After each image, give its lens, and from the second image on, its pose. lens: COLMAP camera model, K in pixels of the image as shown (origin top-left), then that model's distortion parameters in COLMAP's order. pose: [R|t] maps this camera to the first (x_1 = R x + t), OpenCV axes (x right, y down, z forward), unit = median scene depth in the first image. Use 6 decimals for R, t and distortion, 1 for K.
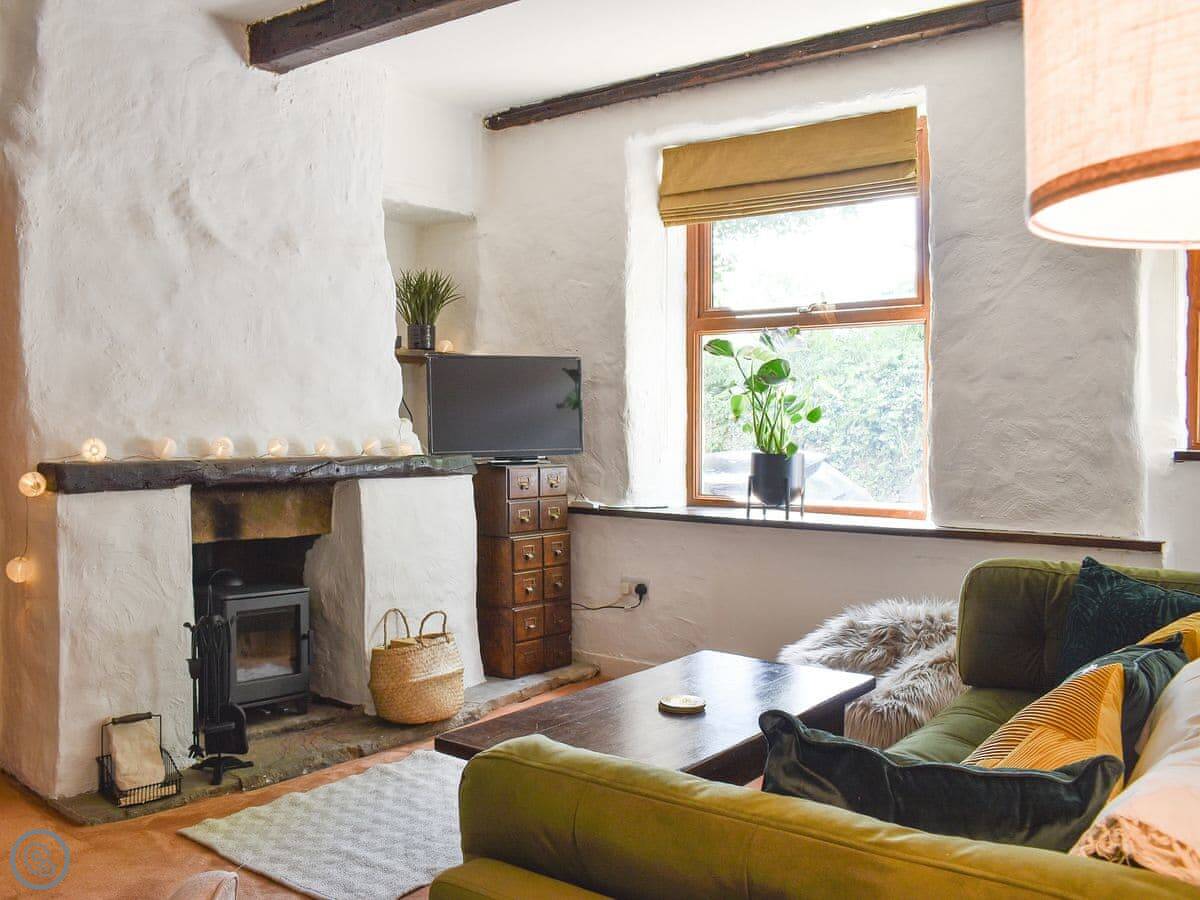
lens RADIAL K [[1148.2, 0, 633.2], [0, 1148.2, 416.9], [0, 0, 1]] dist [0.071930, -0.072102]
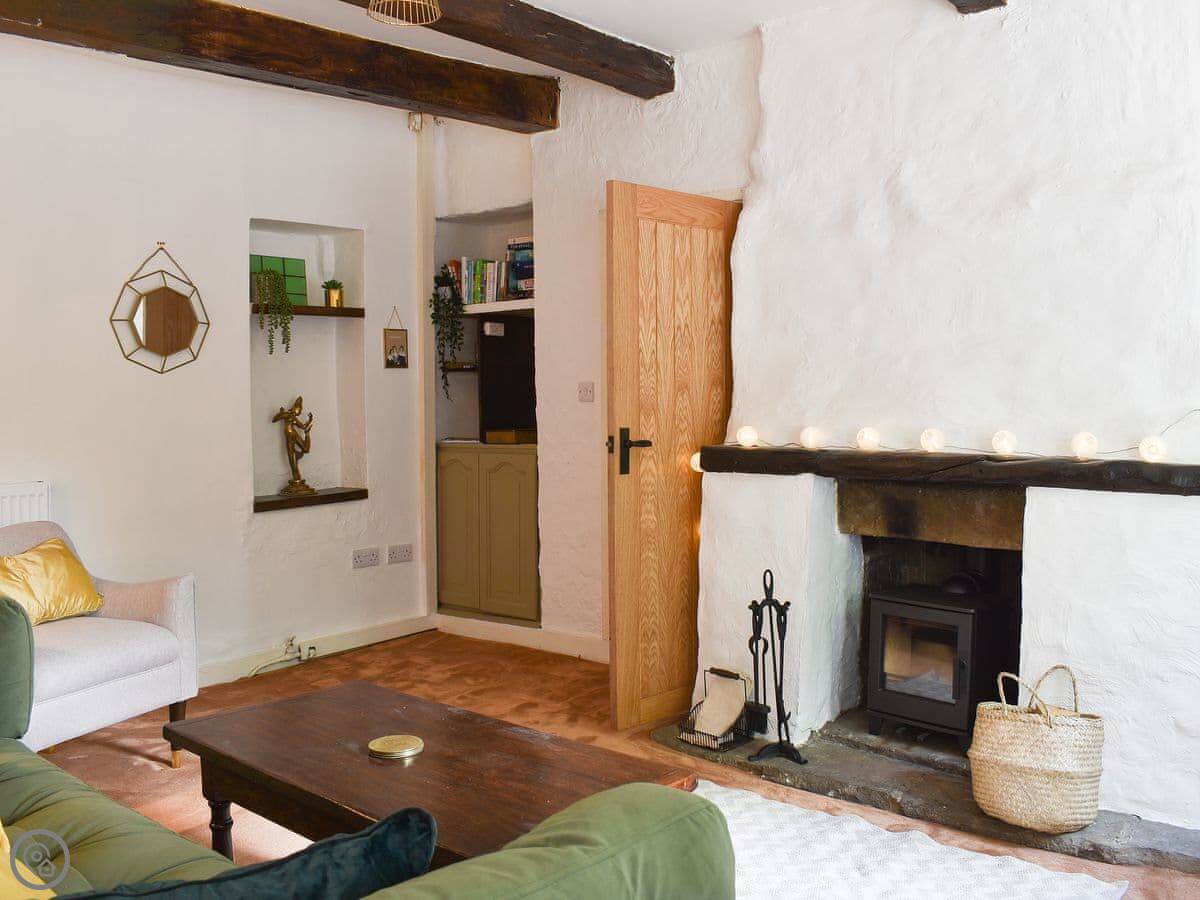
lens RADIAL K [[1134.4, 0, 625.7], [0, 1134.4, 374.6], [0, 0, 1]] dist [-0.055369, 0.011956]
pose [[-0.078649, -0.023269, -0.996631, 0.581962], [0.007996, 0.999681, -0.023972, -0.005634], [0.996870, -0.009854, -0.078438, 0.848718]]
